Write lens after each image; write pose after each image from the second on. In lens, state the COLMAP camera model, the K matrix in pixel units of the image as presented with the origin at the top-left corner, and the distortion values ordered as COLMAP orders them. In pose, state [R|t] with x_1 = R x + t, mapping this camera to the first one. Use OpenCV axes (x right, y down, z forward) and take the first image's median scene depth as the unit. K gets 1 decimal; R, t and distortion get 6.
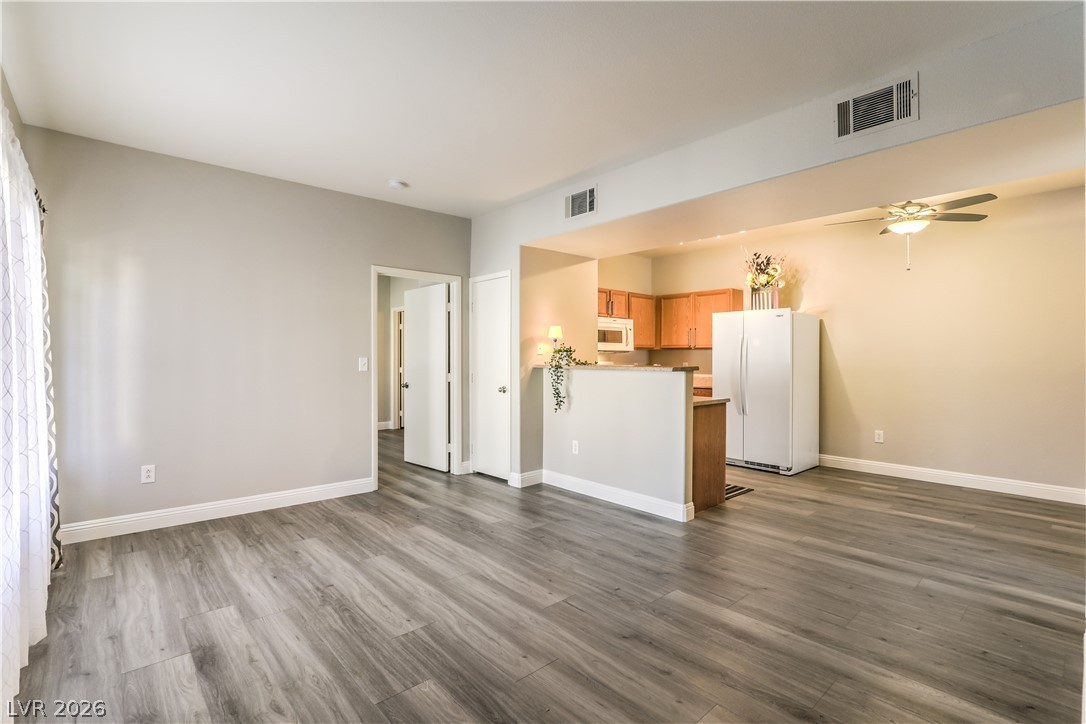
lens RADIAL K [[503.5, 0, 545.4], [0, 503.5, 357.6], [0, 0, 1]] dist [-0.020311, 0.000374]
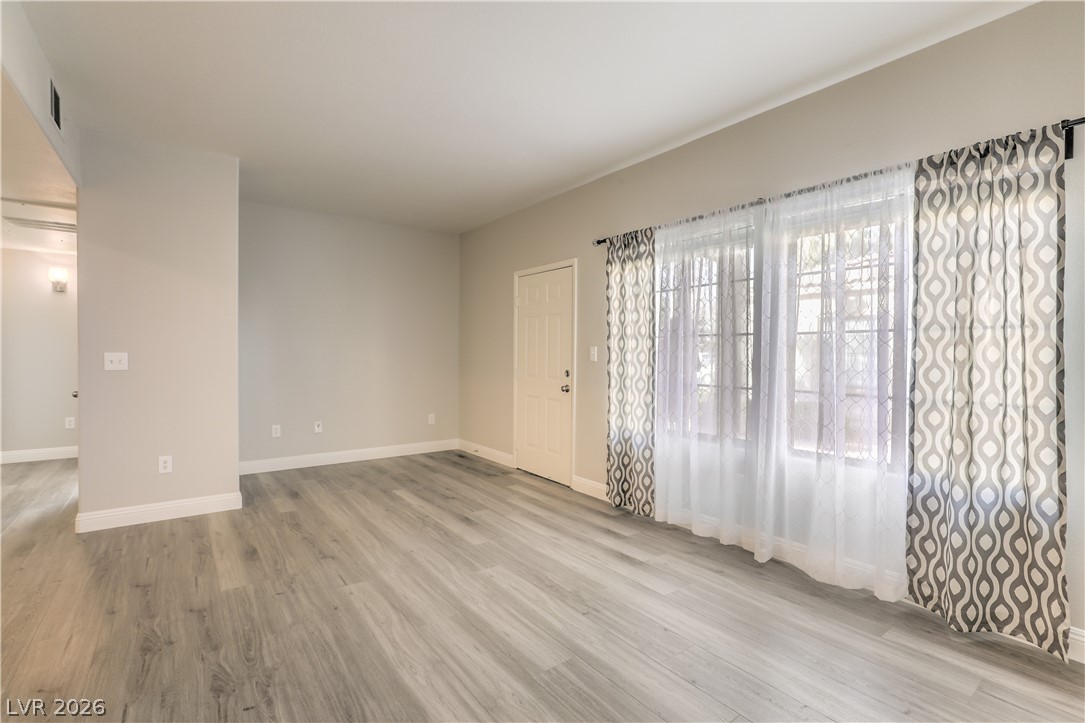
lens RADIAL K [[499.5, 0, 547.3], [0, 499.5, 355.4], [0, 0, 1]] dist [-0.024909, 0.005387]
pose [[-0.995692, -0.006706, 0.092484, -0.286651], [-0.005748, 0.999927, 0.010625, -0.001414], [-0.092549, 0.010048, -0.995657, 1.209413]]
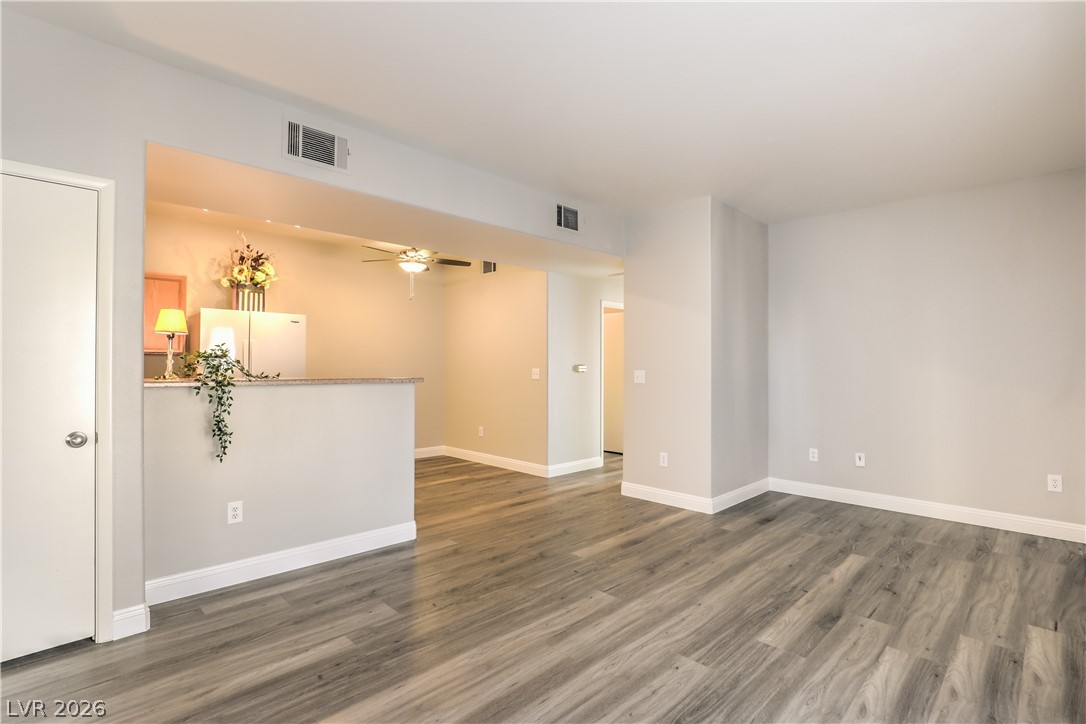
lens RADIAL K [[516.0, 0, 557.3], [0, 516.0, 358.4], [0, 0, 1]] dist [-0.020866, 0.000437]
pose [[-0.059043, 0.013597, 0.998163, -0.660653], [-0.002562, 0.999902, -0.013772, -0.003640], [-0.998252, -0.003370, -0.059002, 0.715756]]
